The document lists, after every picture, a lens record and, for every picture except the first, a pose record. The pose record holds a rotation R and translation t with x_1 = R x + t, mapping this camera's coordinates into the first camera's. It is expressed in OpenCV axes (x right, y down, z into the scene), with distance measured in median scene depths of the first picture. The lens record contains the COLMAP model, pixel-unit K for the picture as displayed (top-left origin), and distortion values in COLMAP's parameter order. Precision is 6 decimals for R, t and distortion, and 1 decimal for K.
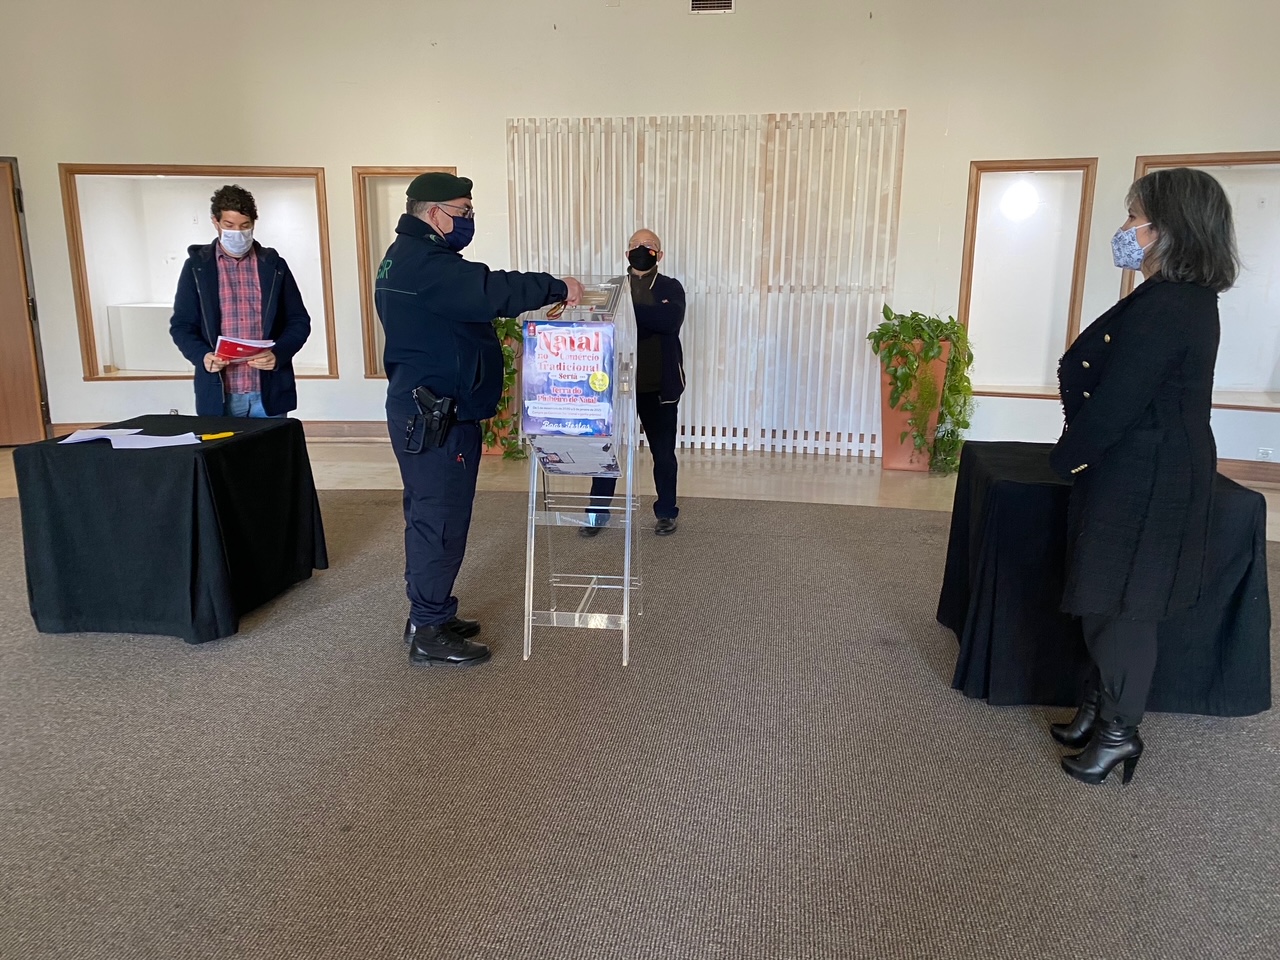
lens RADIAL K [[1005.6, 0, 618.9], [0, 1005.6, 479.3], [0, 0, 1]] dist [0.024872, -0.033882]
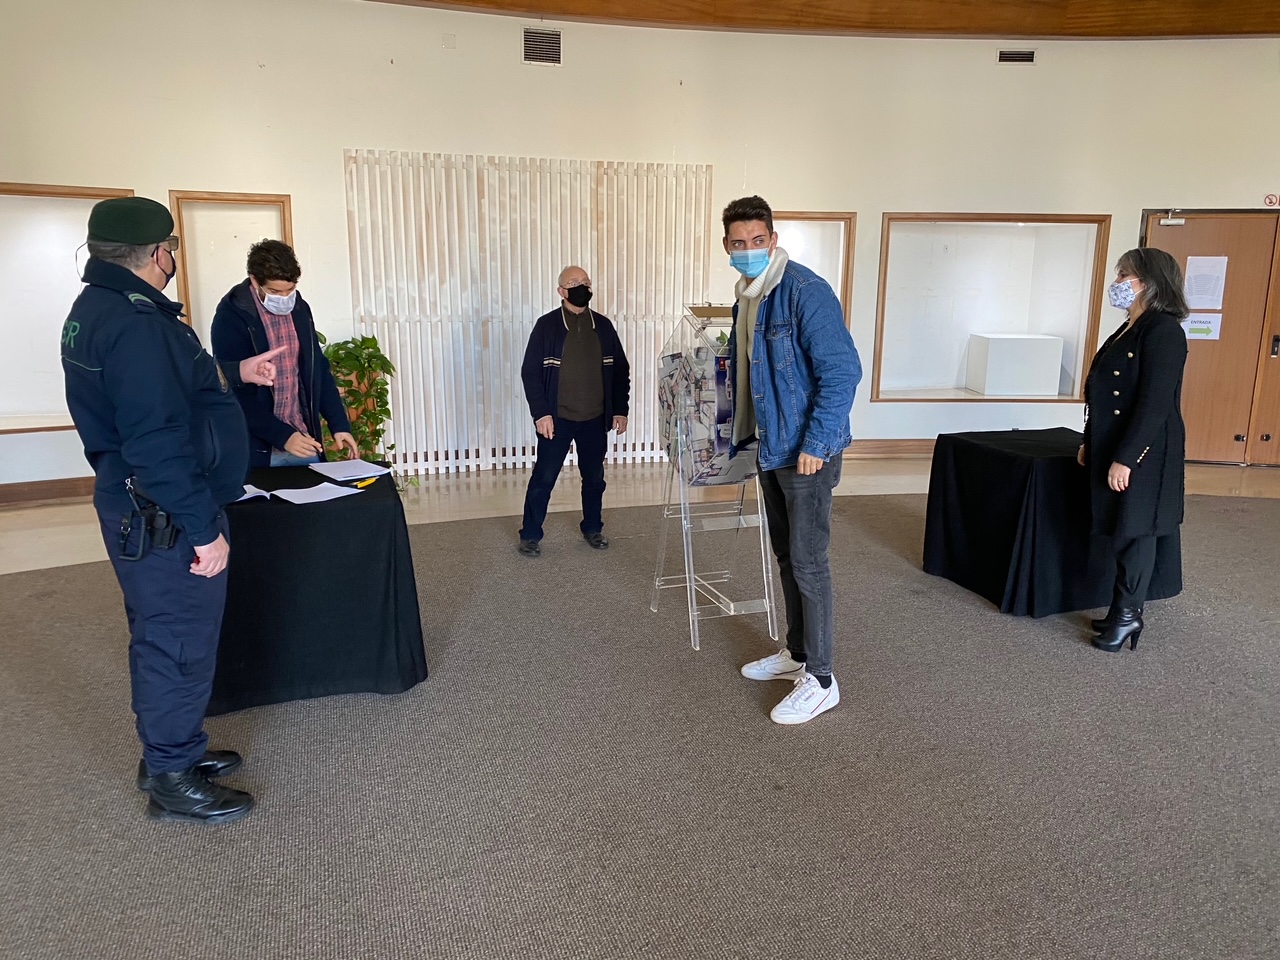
lens RADIAL K [[1005.6, 0, 651.8], [0, 1005.6, 484.9], [0, 0, 1]] dist [0.024872, -0.033882]
pose [[0.877379, -0.093781, 0.470543, -0.370500], [0.099867, 0.994927, 0.012080, -0.015007], [-0.469289, 0.036393, 0.882294, 0.004604]]
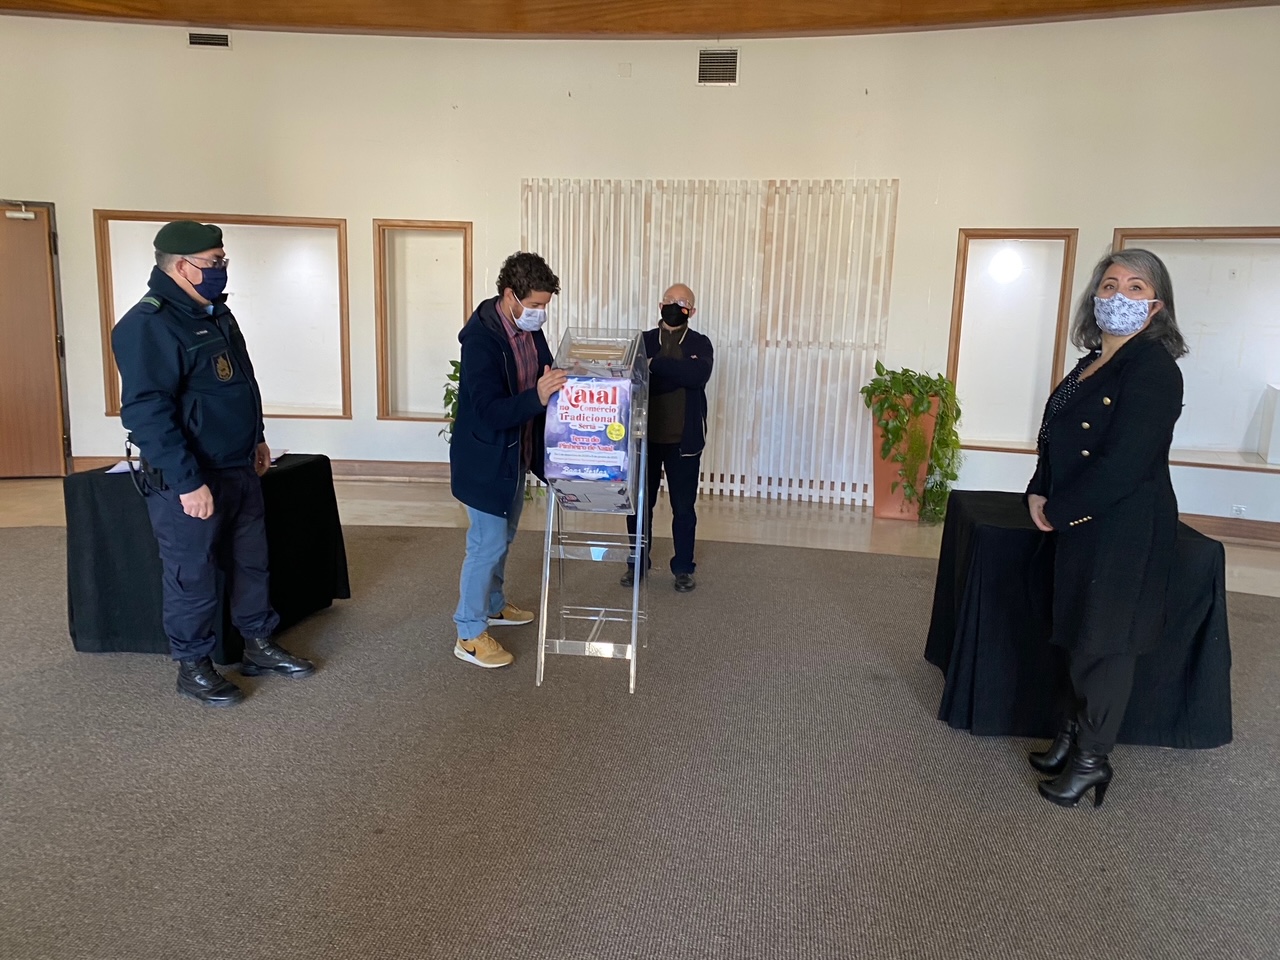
lens RADIAL K [[1005.6, 0, 616.7], [0, 1005.6, 472.1], [0, 0, 1]] dist [0.024872, -0.033882]
pose [[0.999731, 0.022393, 0.006052, -0.011912], [-0.022031, 0.998274, -0.054438, 0.005713], [-0.007261, 0.054290, 0.998499, -0.041943]]
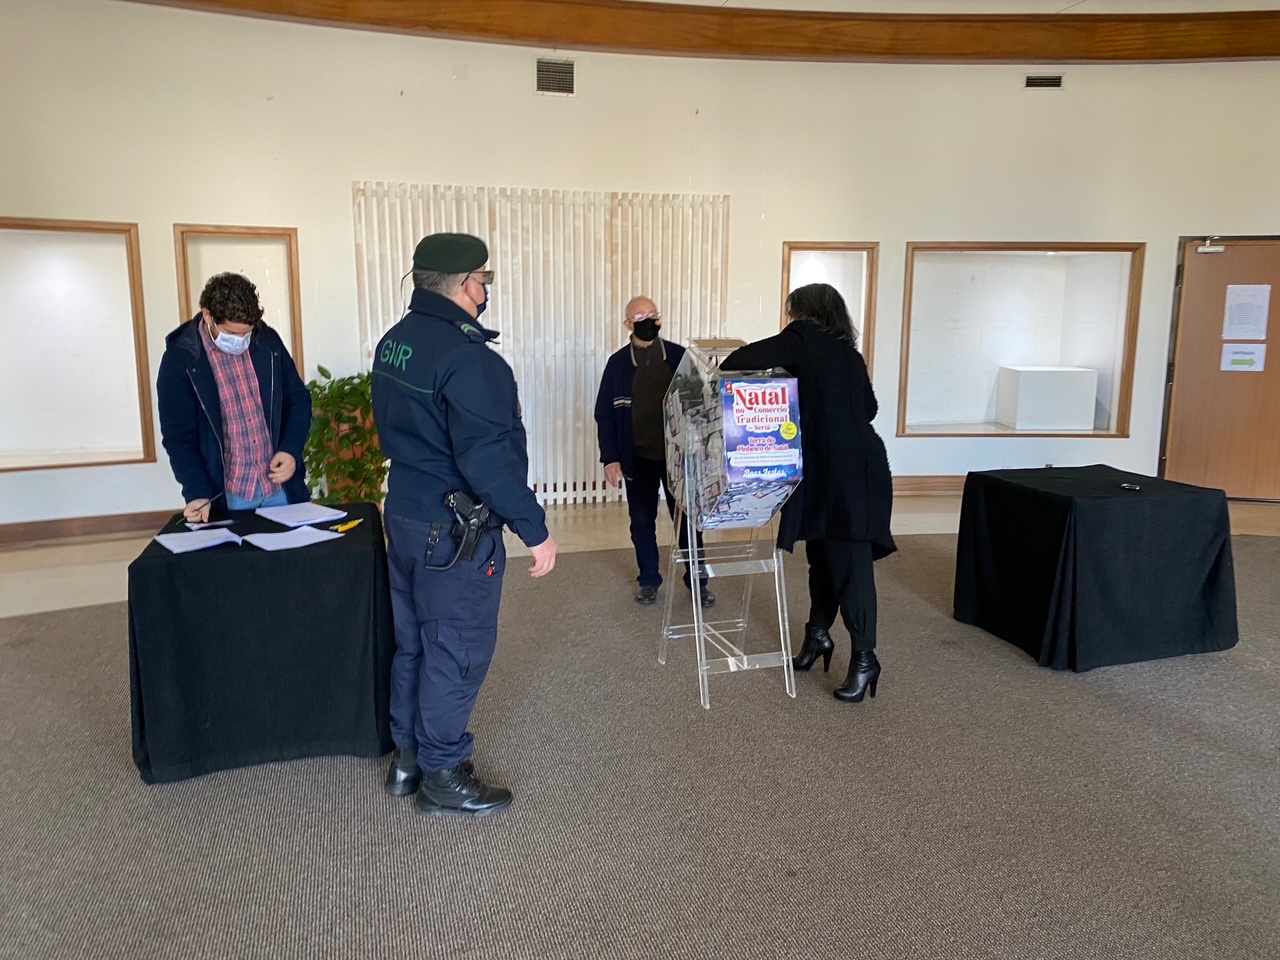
lens RADIAL K [[1005.6, 0, 650.4], [0, 1005.6, 474.0], [0, 0, 1]] dist [0.024872, -0.033882]
pose [[0.890316, -0.073765, 0.449328, -0.337812], [0.100339, 0.994317, -0.035581, -0.018165], [-0.444150, 0.076764, 0.892658, 0.038101]]
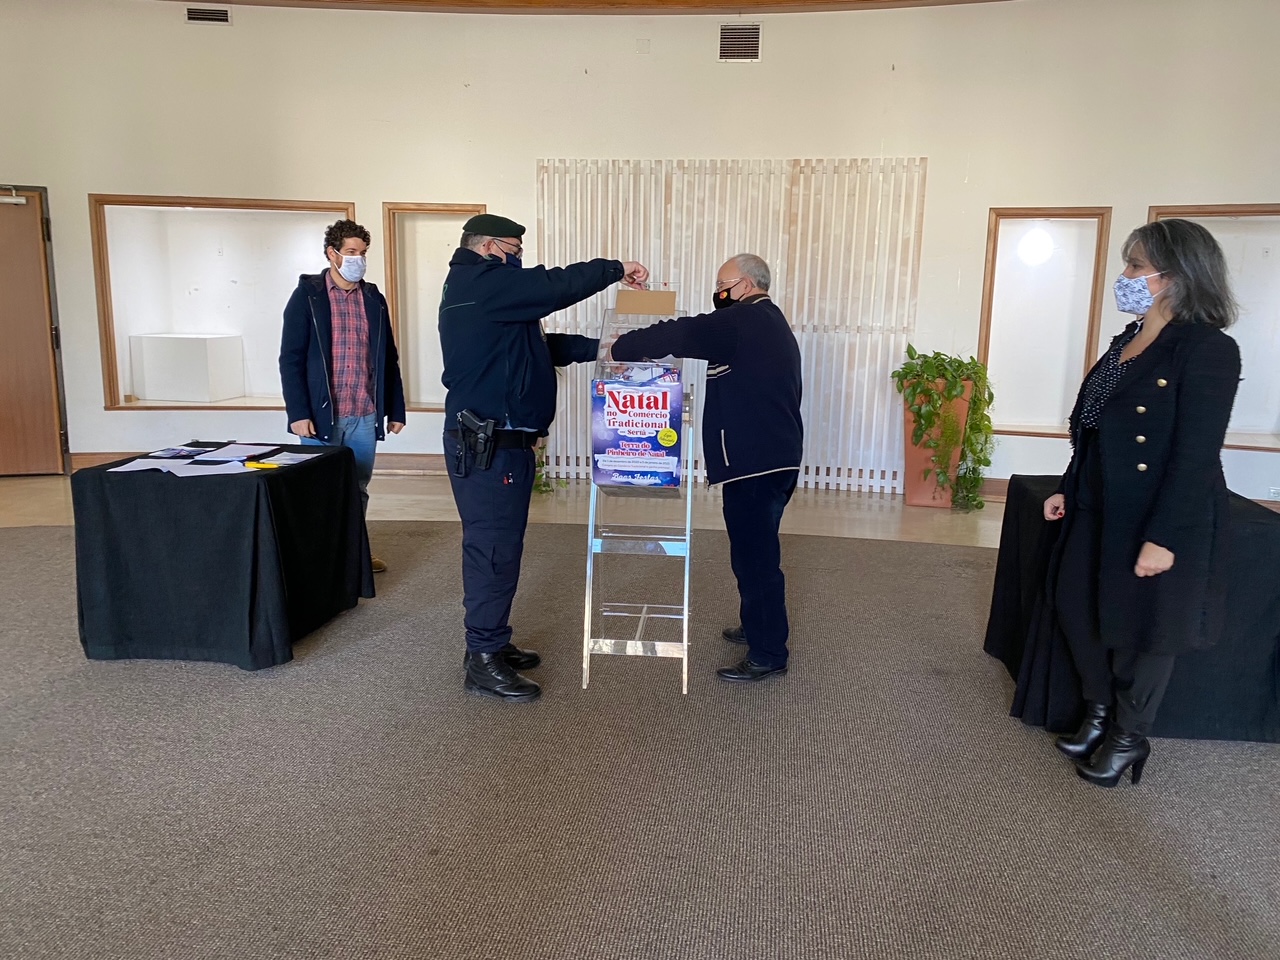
lens RADIAL K [[1005.6, 0, 638.3], [0, 1005.6, 472.1], [0, 0, 1]] dist [0.024872, -0.033882]
pose [[0.999441, 0.009876, 0.031944, -0.041497], [-0.008383, 0.998882, -0.046526, 0.006262], [-0.032367, 0.046232, 0.998406, -0.007881]]
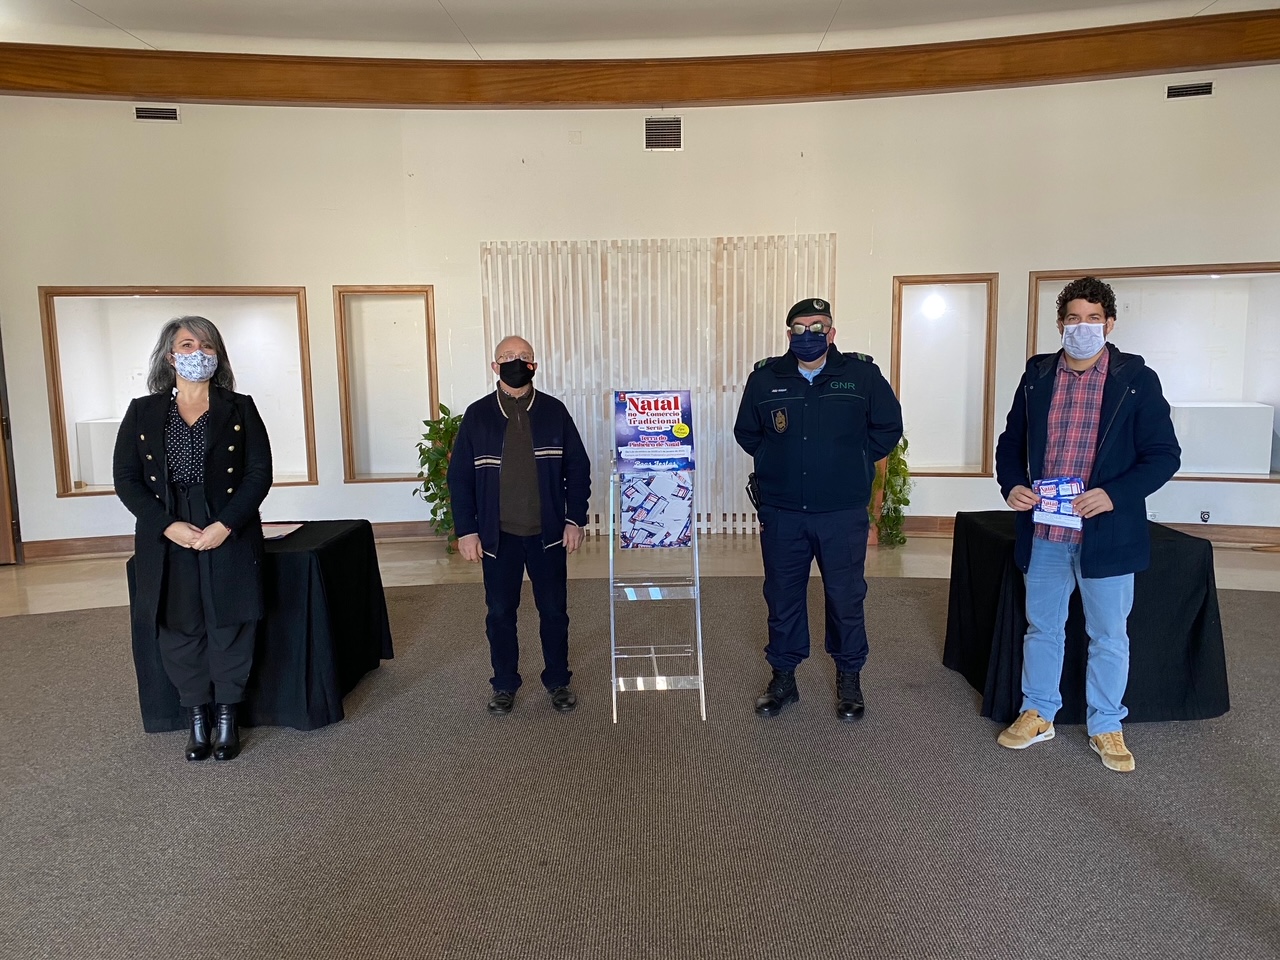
lens RADIAL K [[1005.6, 0, 629.9], [0, 1005.6, 480.9], [0, 0, 1]] dist [0.024872, -0.033882]
pose [[0.988686, -0.039996, 0.144568, -0.128837], [0.053209, 0.994635, -0.088718, 0.006491], [-0.140244, 0.095407, 0.985510, -0.080716]]
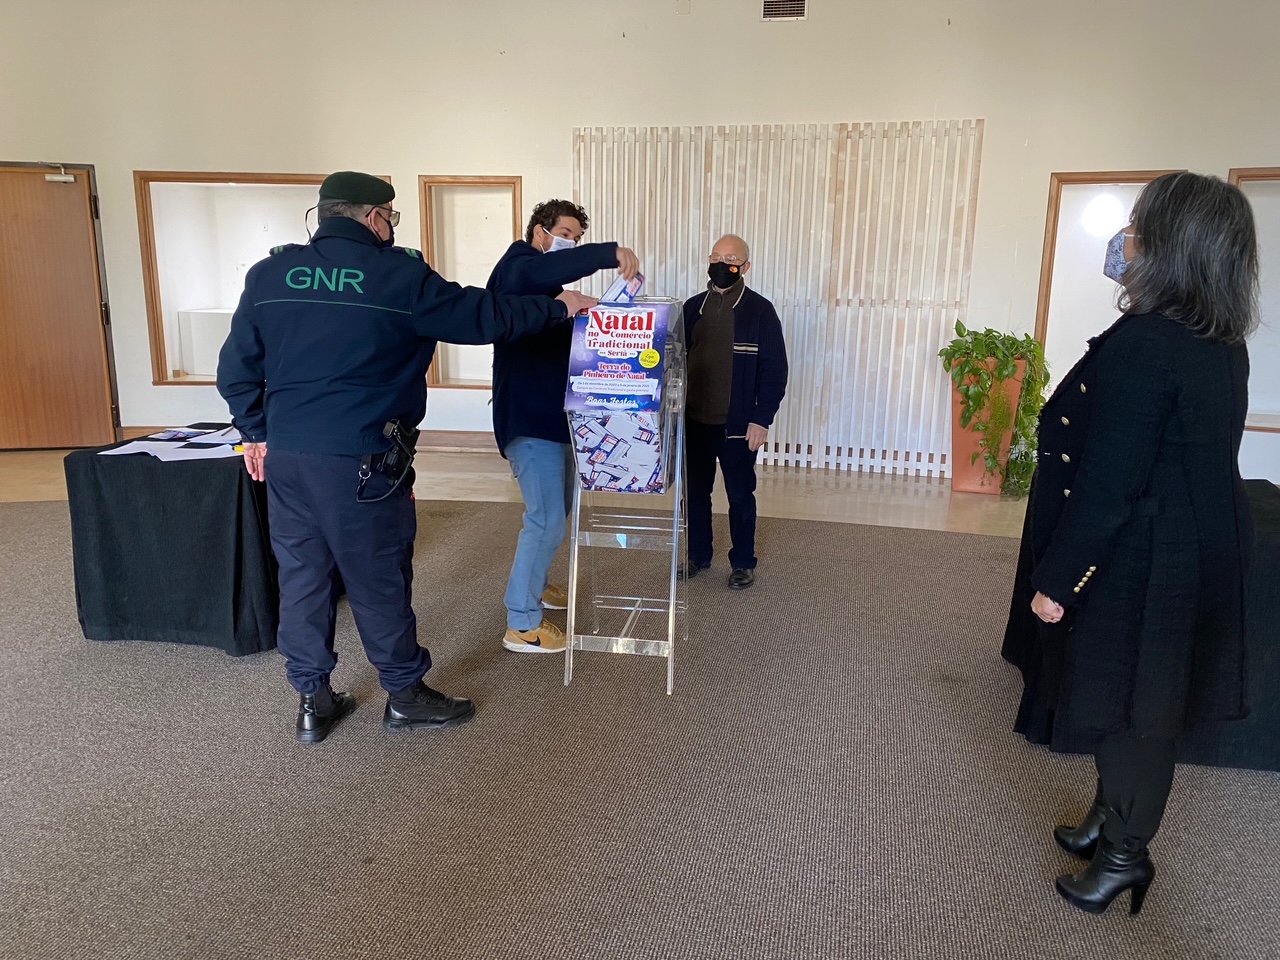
lens RADIAL K [[1005.6, 0, 630.4], [0, 1005.6, 481.7], [0, 0, 1]] dist [0.024872, -0.033882]
pose [[0.998020, 0.022639, -0.058689, 0.011504], [-0.023003, 0.999720, -0.005543, -0.006630], [0.058547, 0.006882, 0.998261, 0.019321]]
